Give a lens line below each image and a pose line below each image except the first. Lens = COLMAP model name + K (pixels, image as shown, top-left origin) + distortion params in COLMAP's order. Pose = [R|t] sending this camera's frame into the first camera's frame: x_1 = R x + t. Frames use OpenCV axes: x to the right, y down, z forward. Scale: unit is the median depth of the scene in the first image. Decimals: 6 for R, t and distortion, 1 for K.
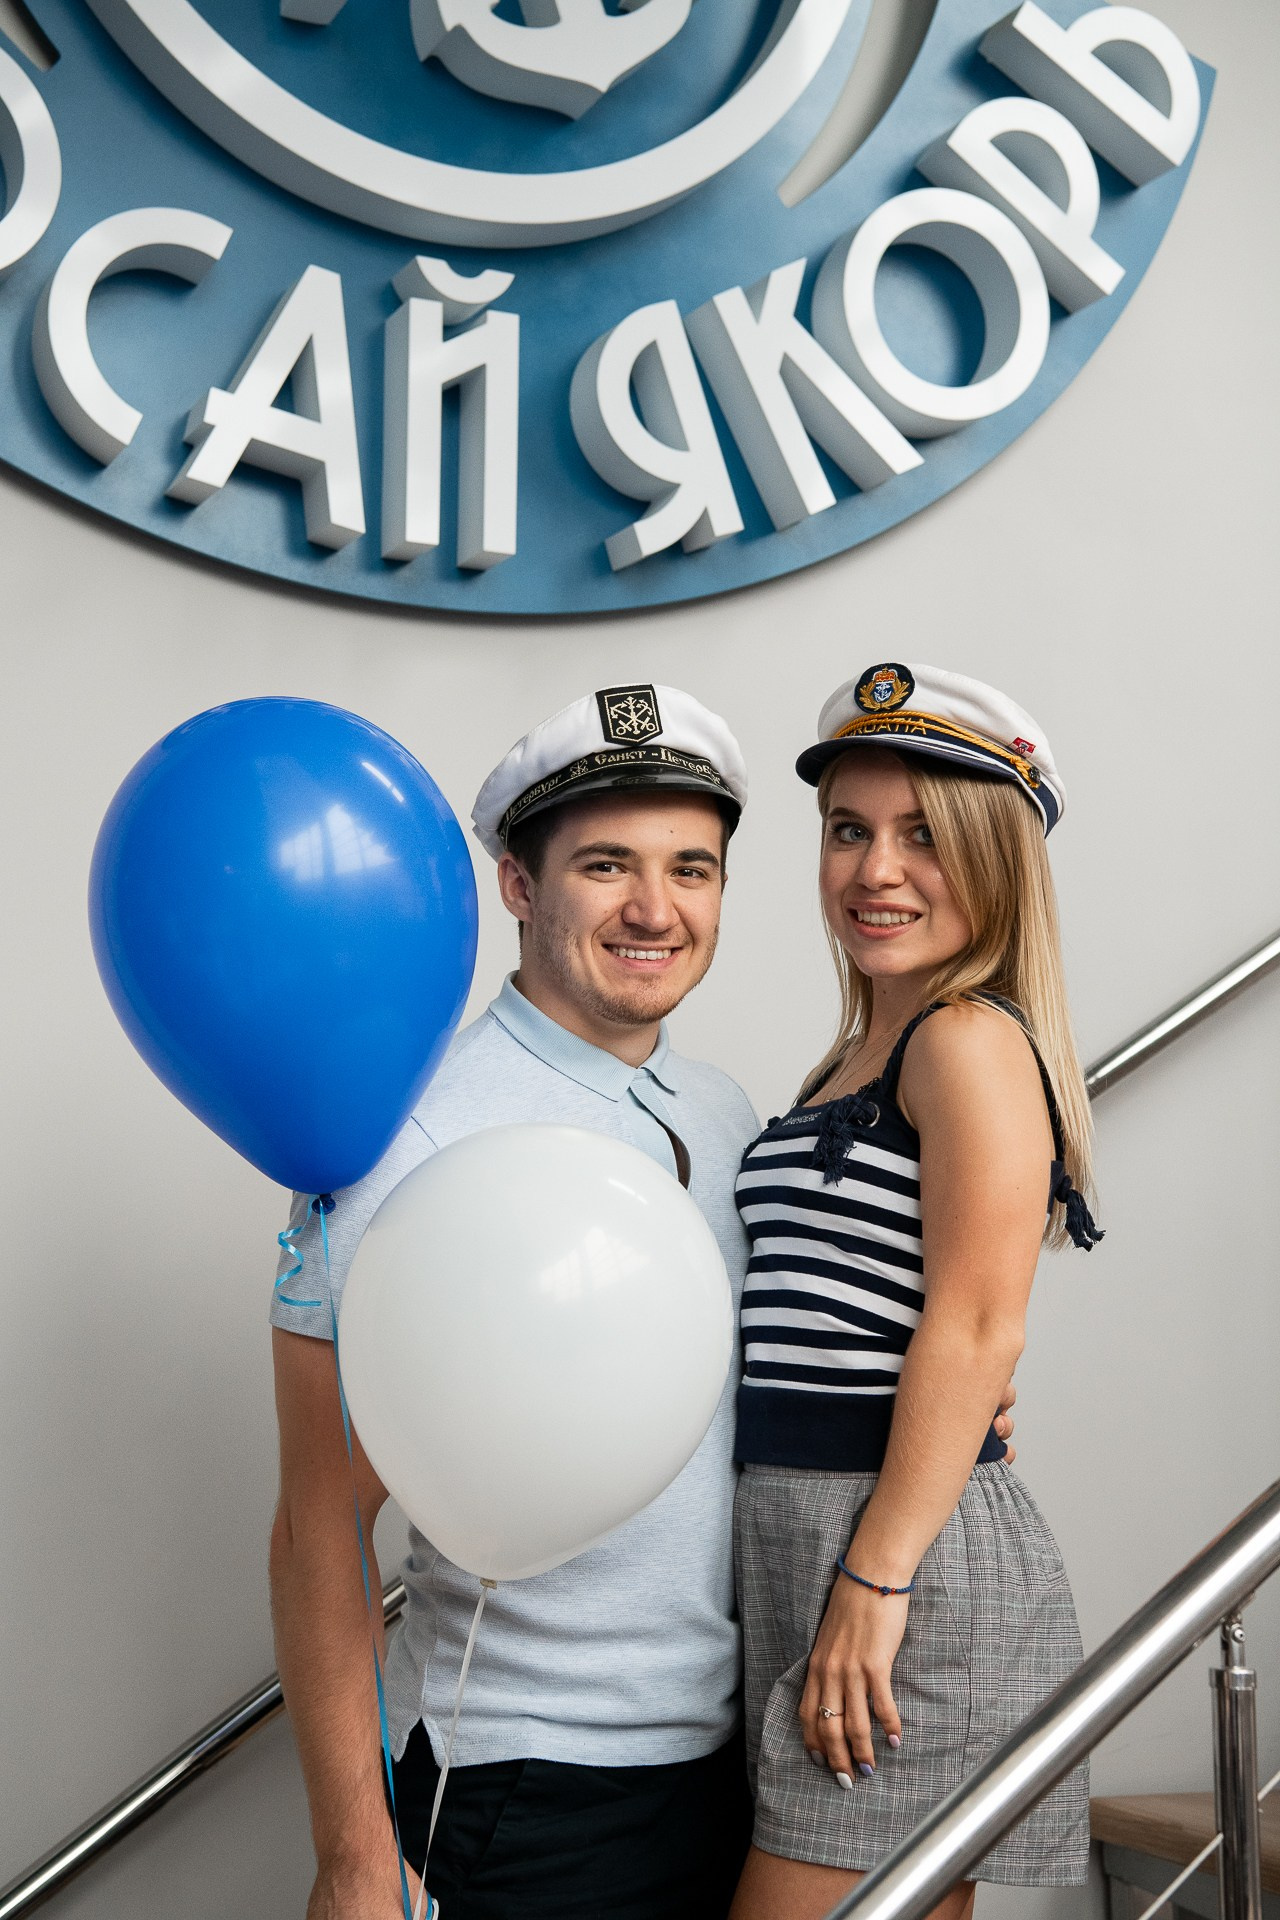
lens RADIAL K [[3088.6, 0, 640.0], [0, 3088.6, 960.0], [0, 0, 1]] dist [0.188723, 0.055977]
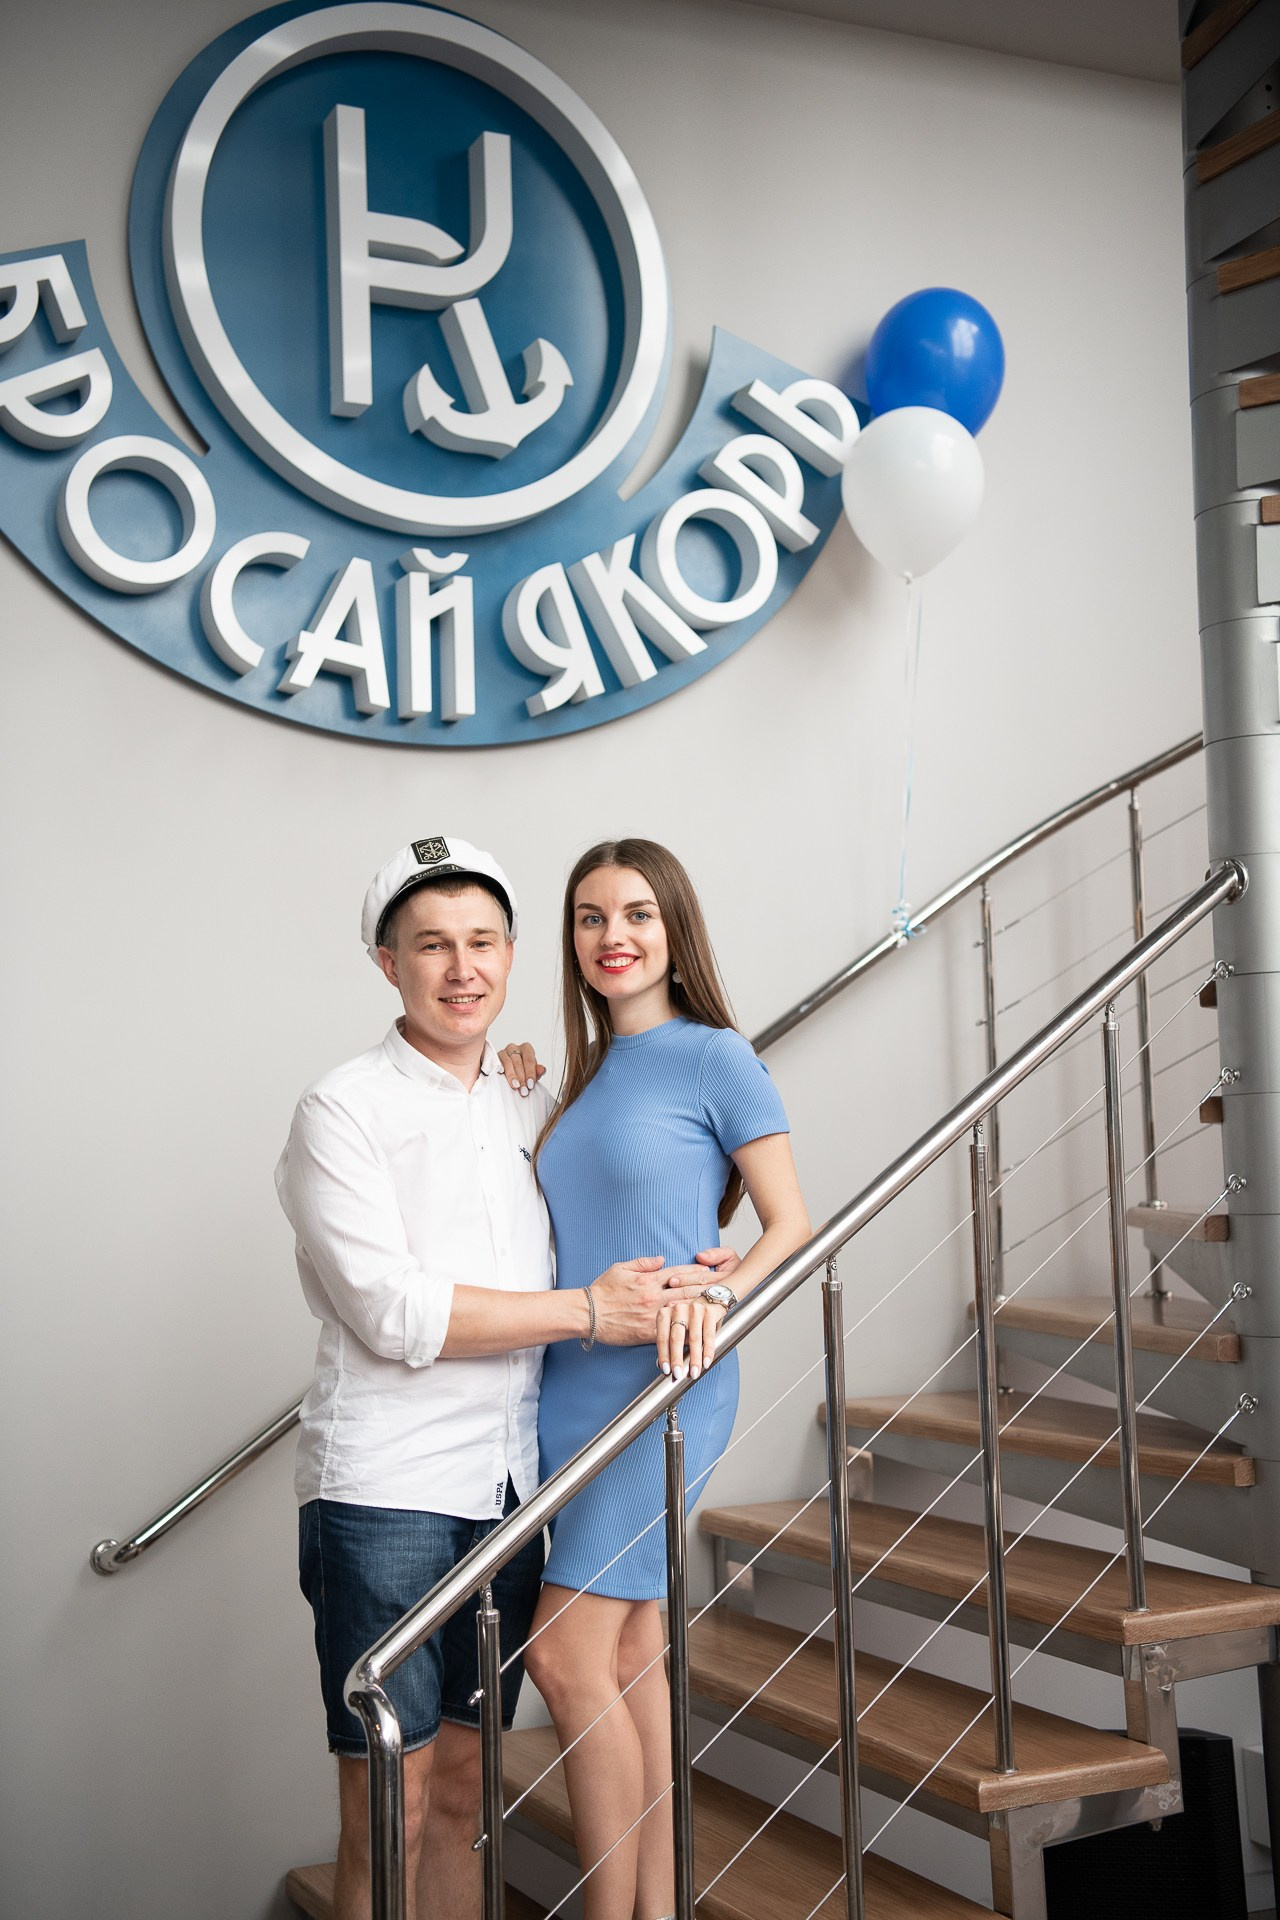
lens RADIAL K [[2450.1, 0, 640.0], [0, 2450.1, 960.0], [0, 0, 1]] dist [0.006855, 0.009968]
pose [[0.998727, -0.035509, 0.035836, -0.001349], [0.034277, 0.998820, 0.034410, -0.035502], [-0.037016, -0.033138, 0.998765, -0.383139]]
